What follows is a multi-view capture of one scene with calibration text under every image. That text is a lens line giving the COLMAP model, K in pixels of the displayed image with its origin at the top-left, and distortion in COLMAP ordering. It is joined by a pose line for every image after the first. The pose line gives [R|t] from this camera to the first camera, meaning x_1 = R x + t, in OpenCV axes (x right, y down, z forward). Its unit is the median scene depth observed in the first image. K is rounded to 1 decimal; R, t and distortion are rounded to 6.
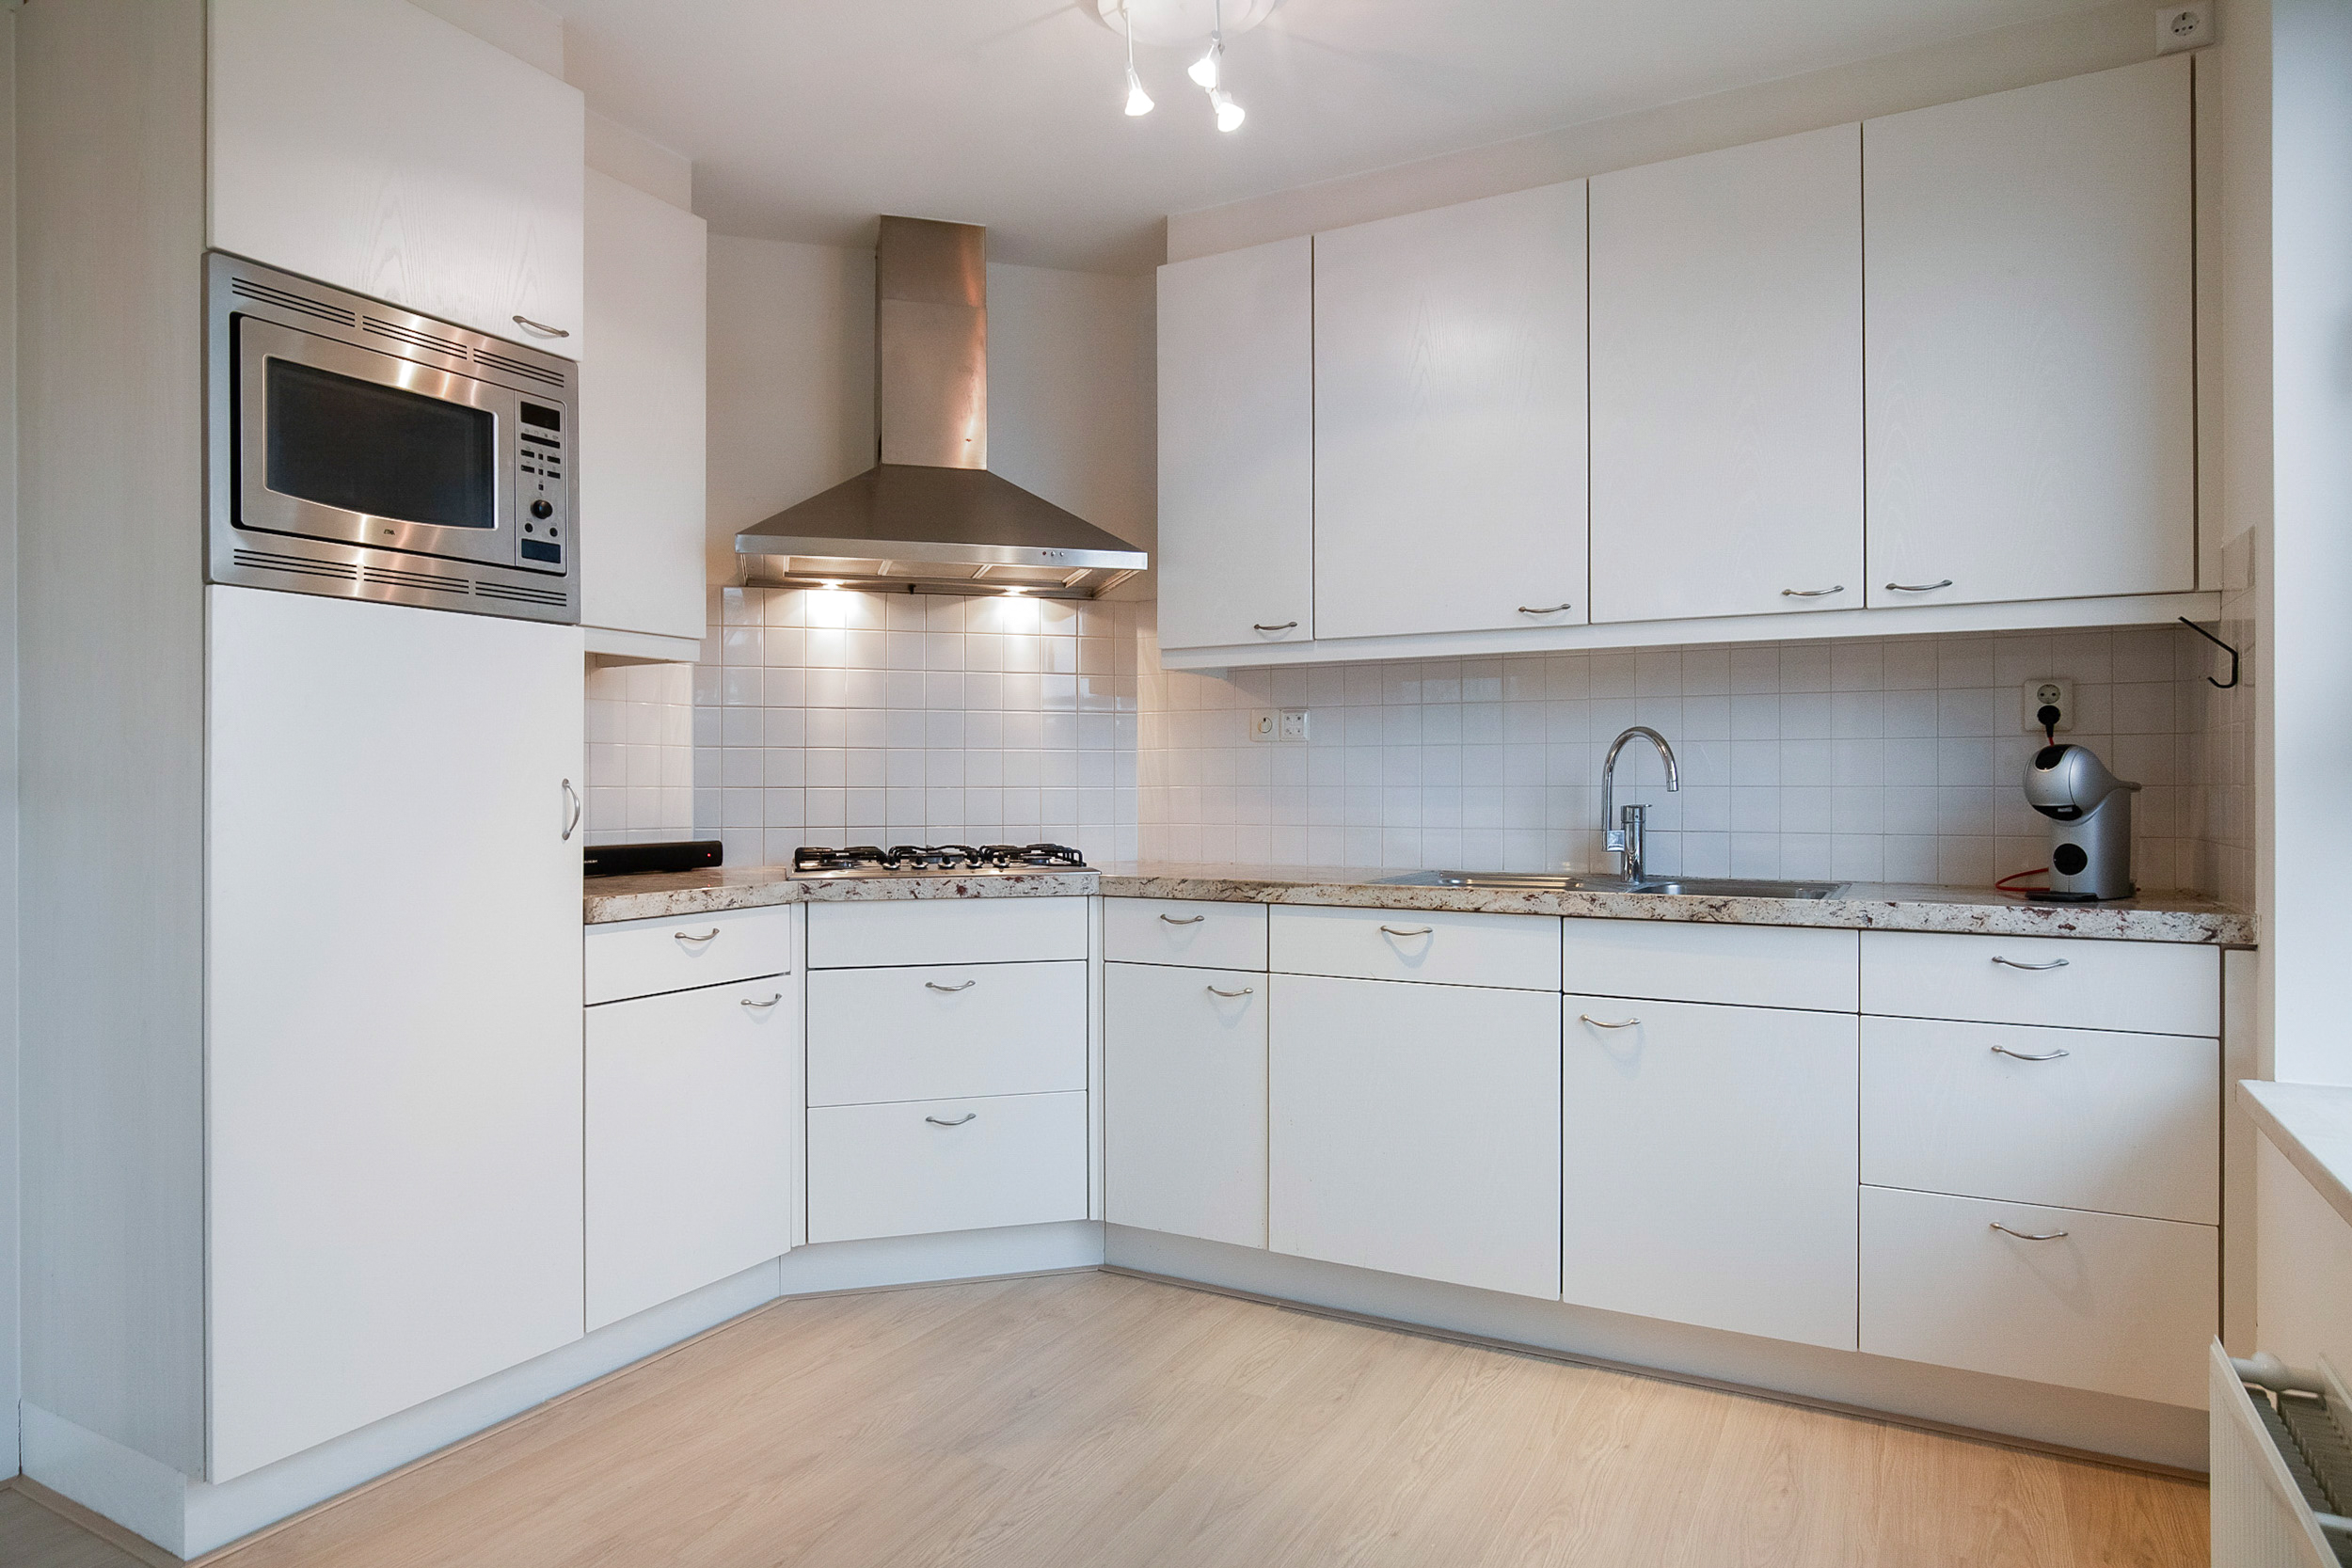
lens RADIAL K [[1336.7, 0, 1181.3], [0, 1336.7, 796.8], [0, 0, 1]] dist [-0.010834, 0.002153]
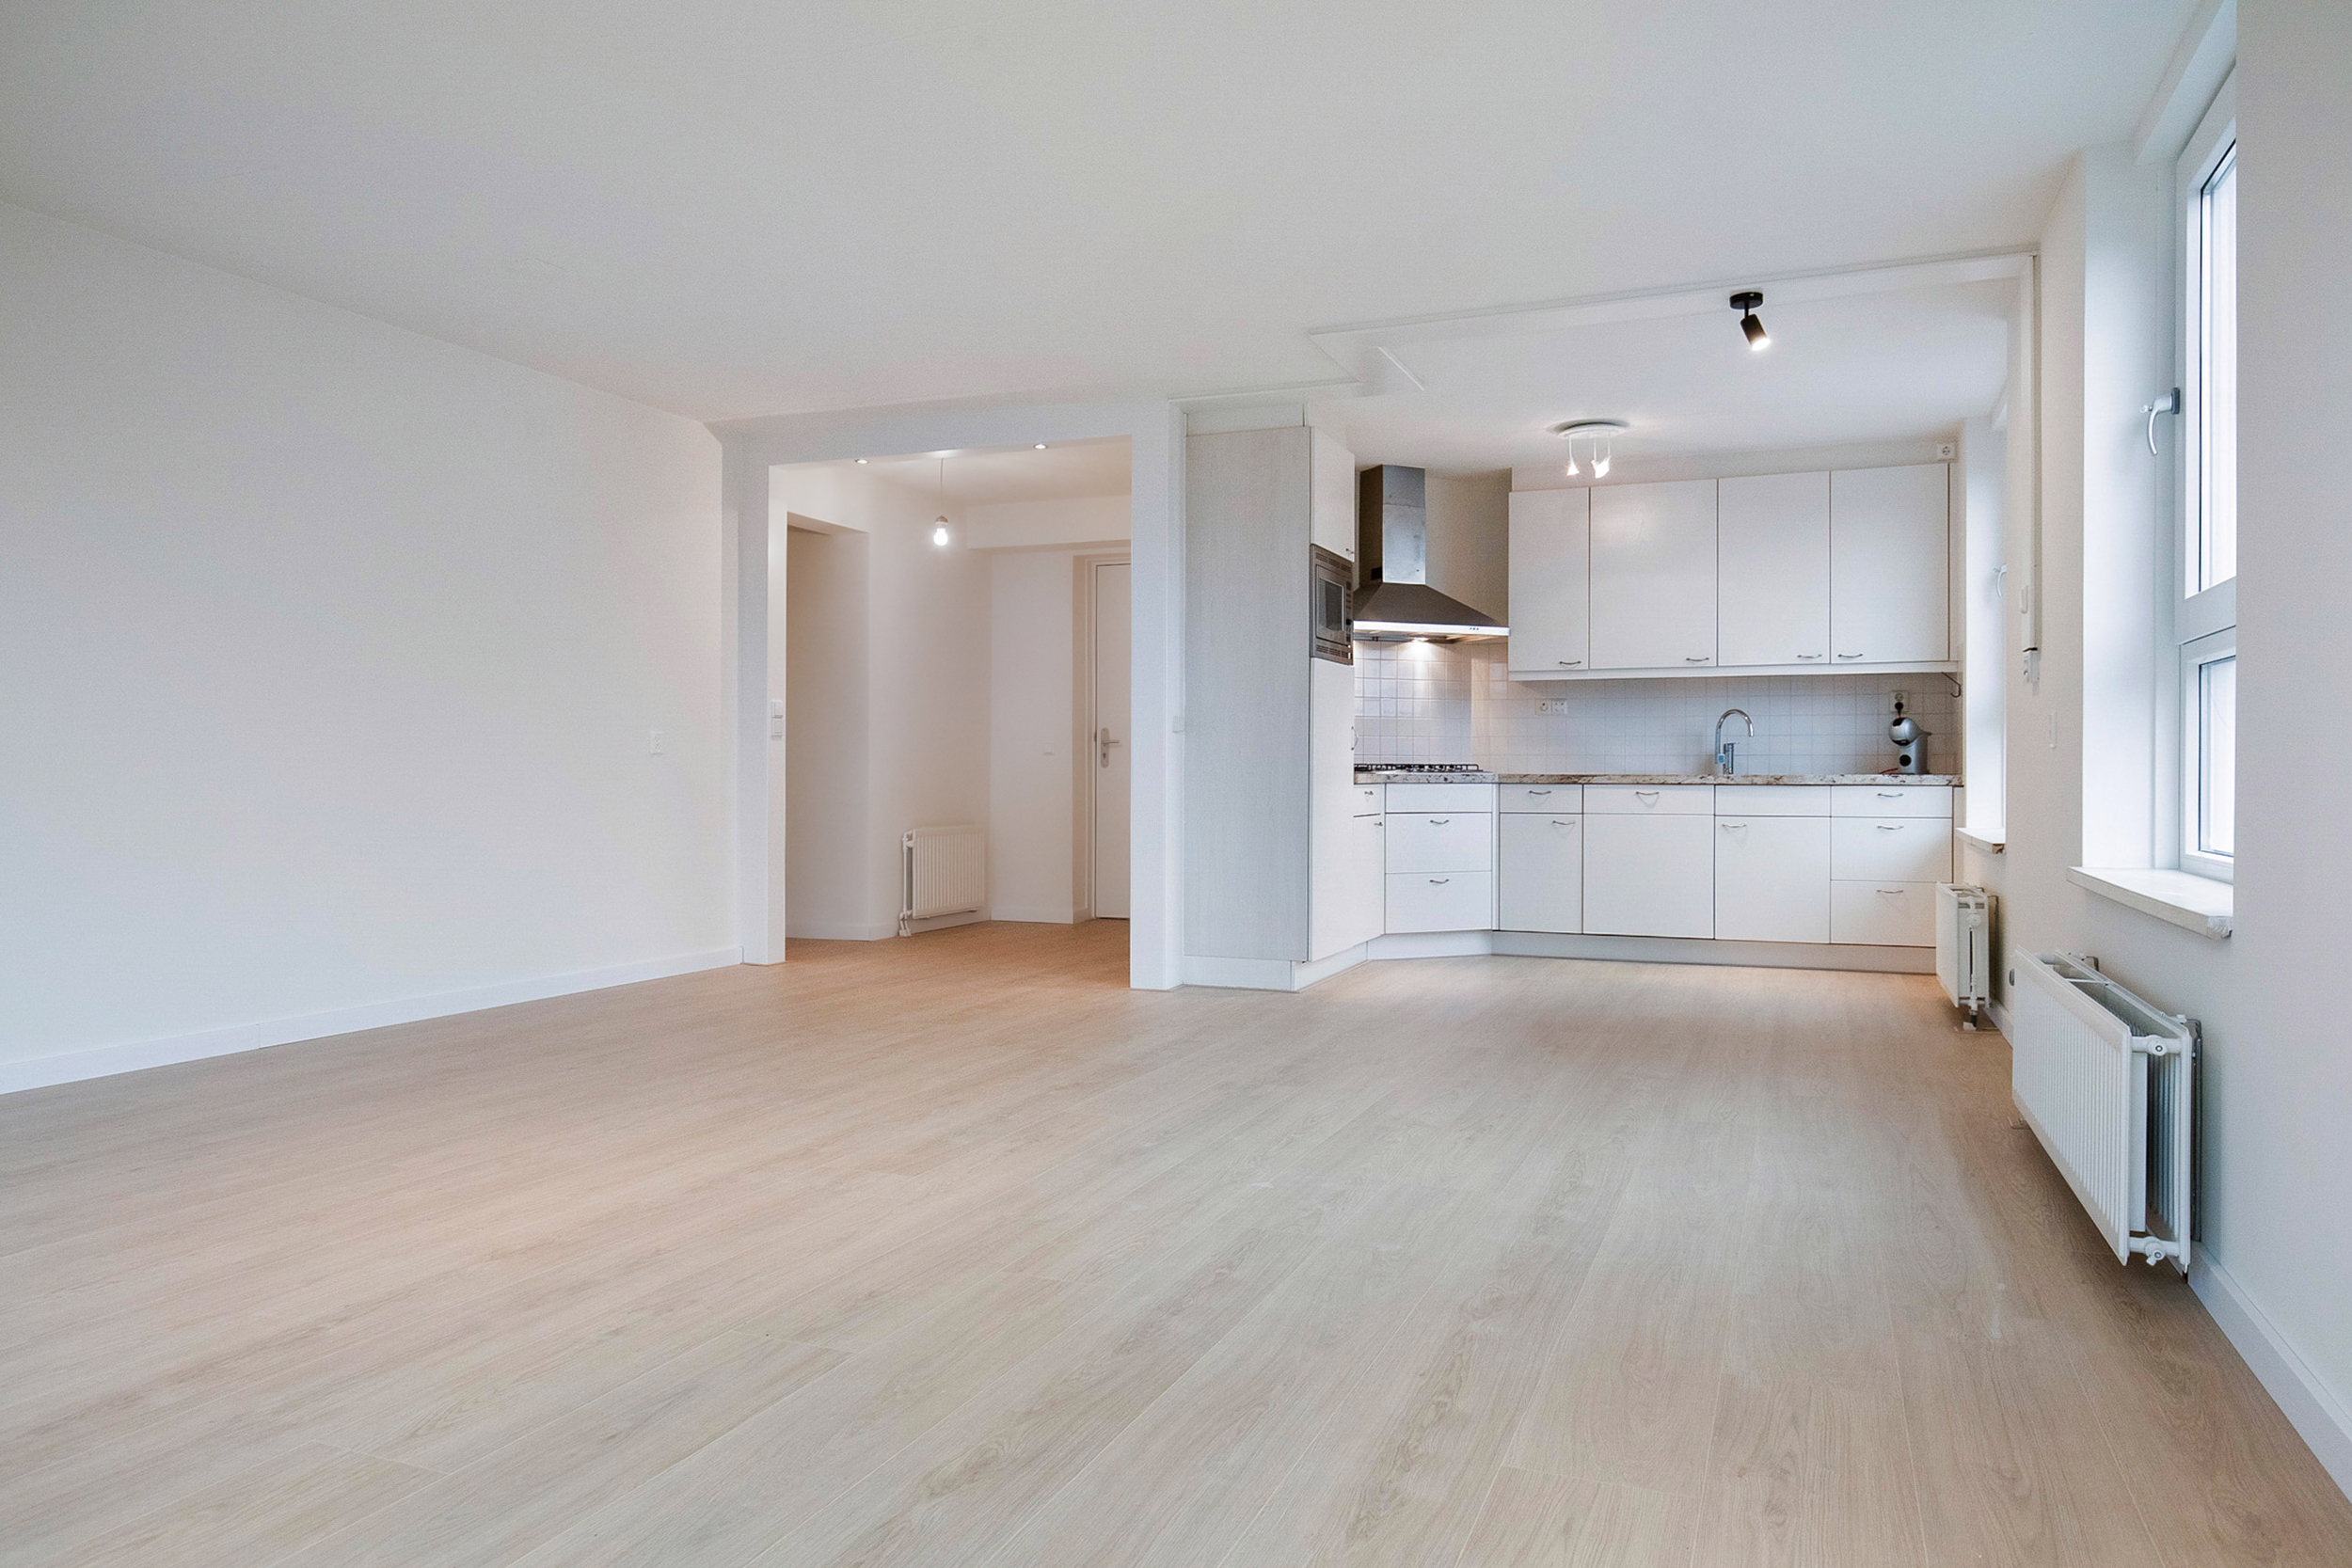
lens RADIAL K [[1437.7, 0, 1189.2], [0, 1437.7, 780.1], [0, 0, 1]] dist [-0.007360, -0.001212]
pose [[0.994620, 0.001896, 0.103569, -0.933957], [-0.001999, 0.999998, 0.000895, 0.076614], [-0.103567, -0.001098, 0.994622, -1.512533]]
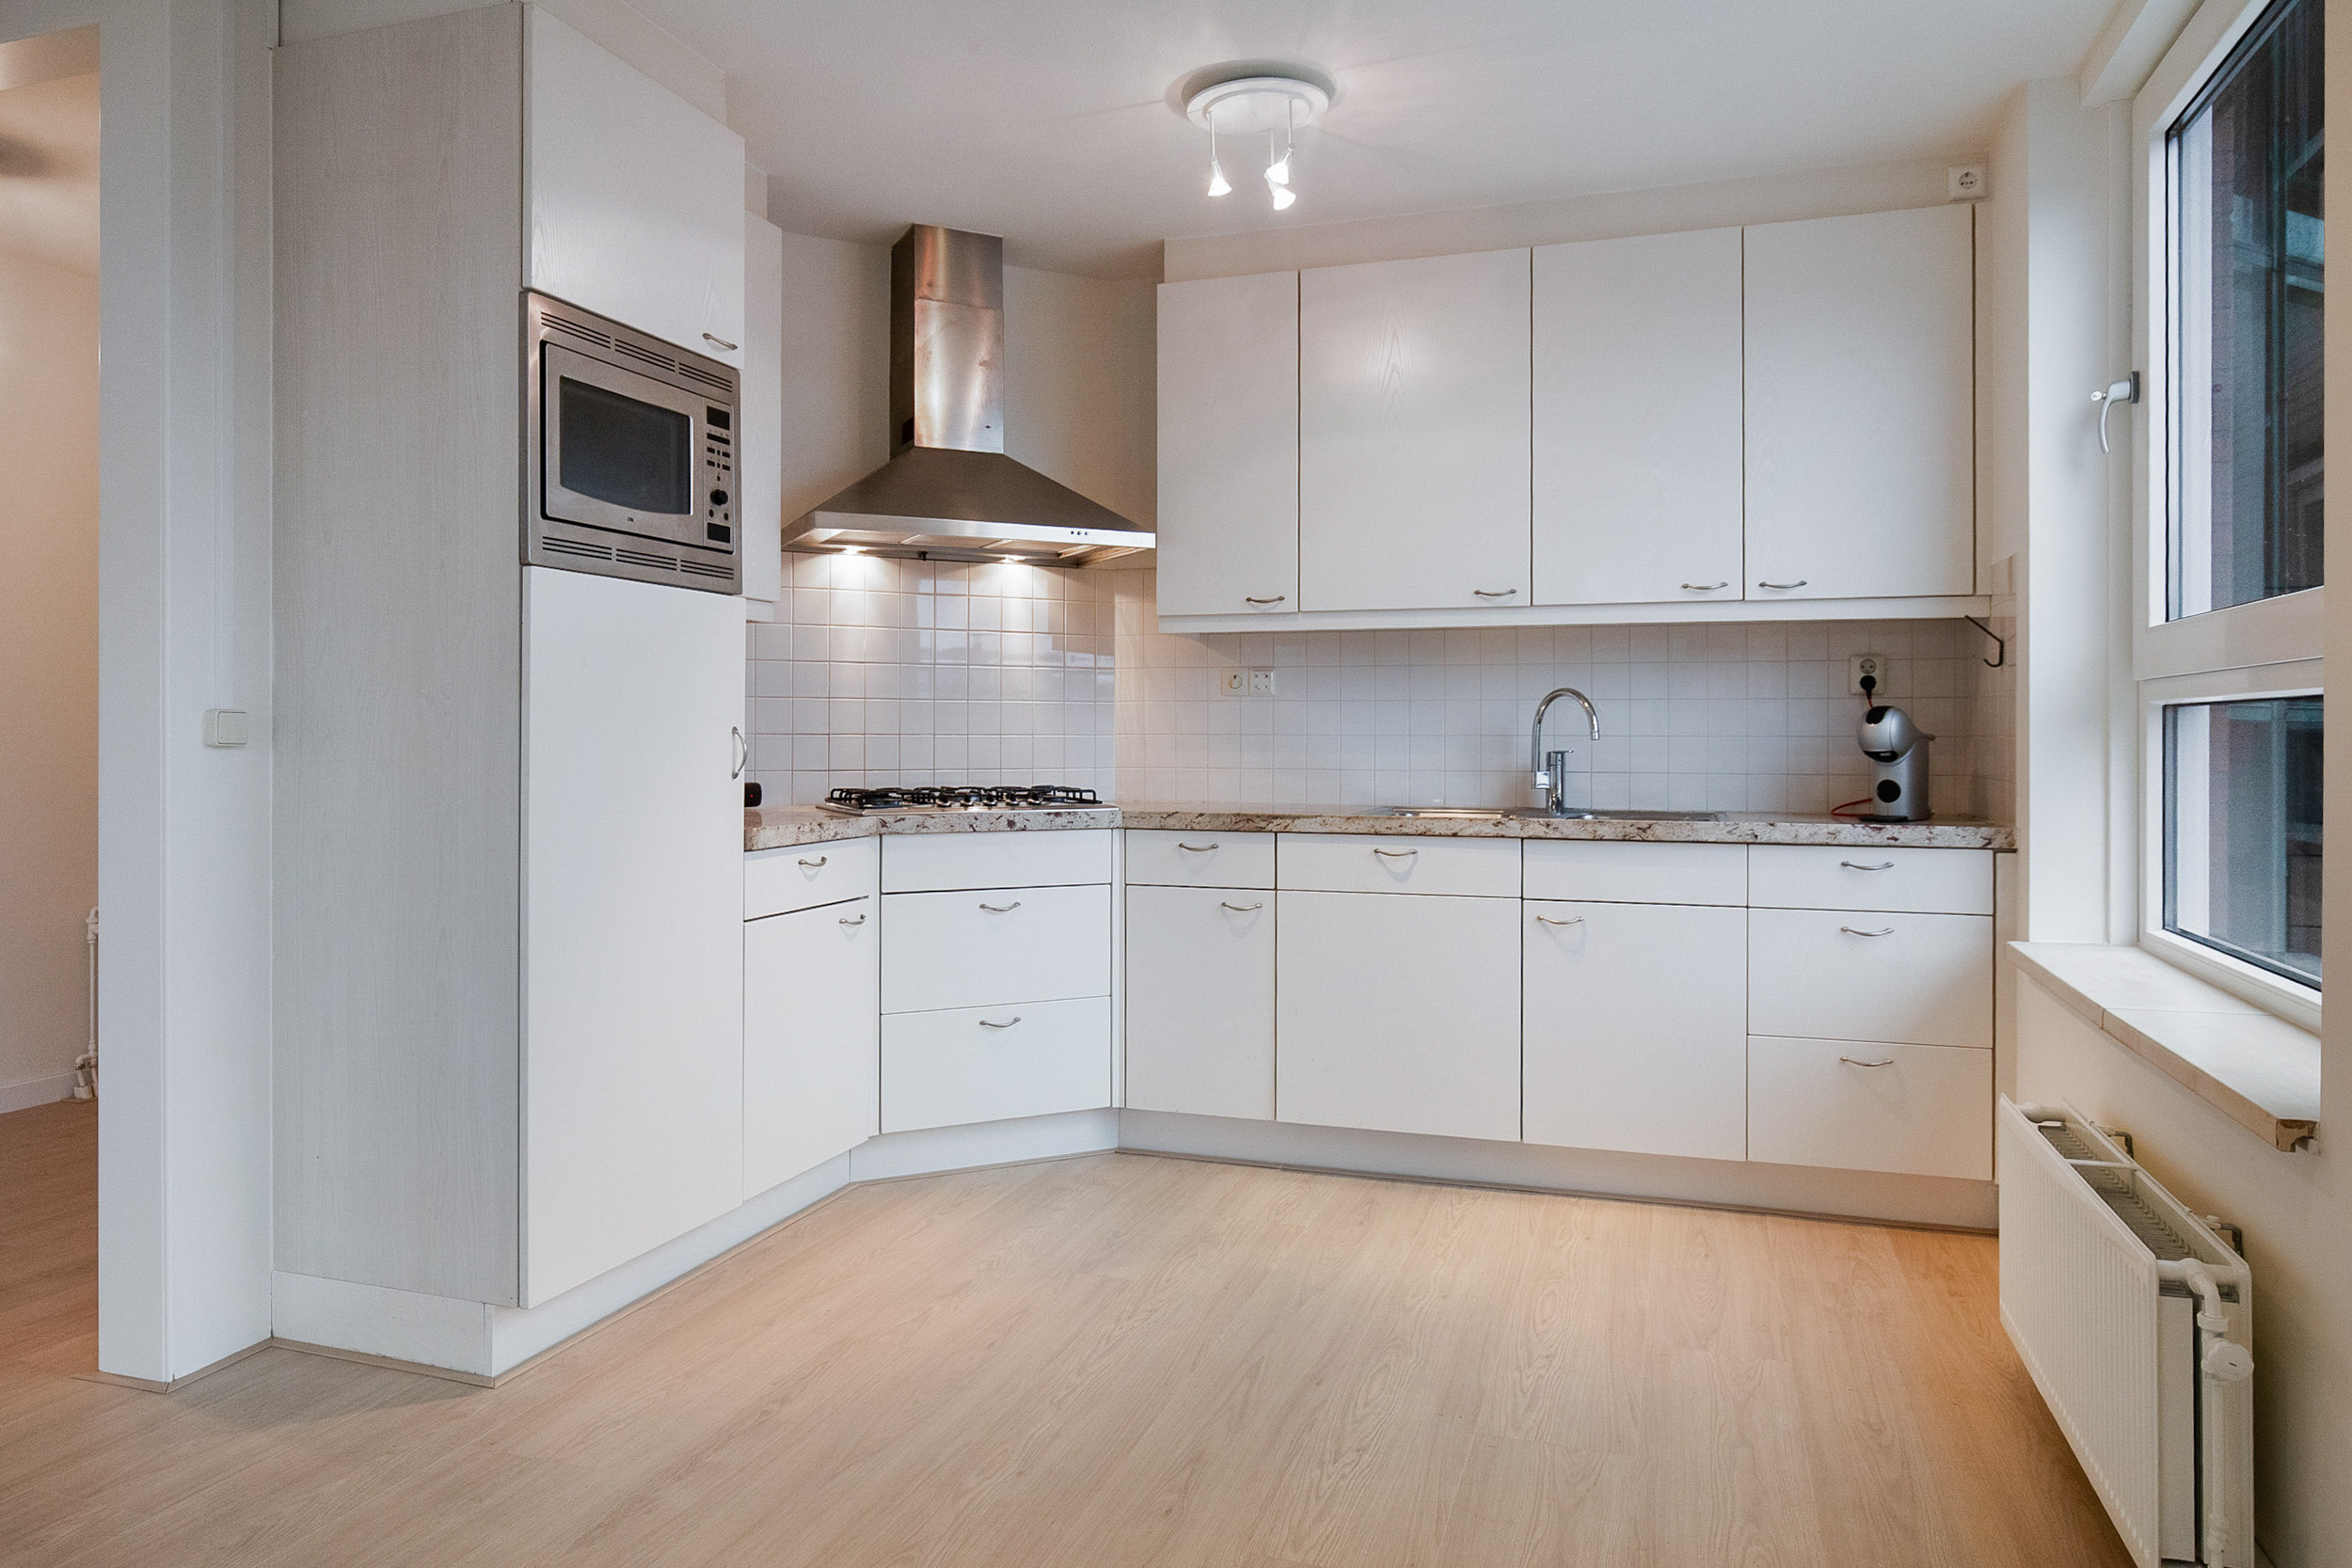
lens RADIAL K [[1428.1, 0, 1182.9], [0, 1428.1, 743.1], [0, 0, 1]] dist [-0.005186, -0.000125]
pose [[0.984966, 0.002366, 0.172732, -0.255340], [-0.002094, 0.999996, -0.001760, 0.002139], [-0.172736, 0.001372, 0.984967, -0.267466]]
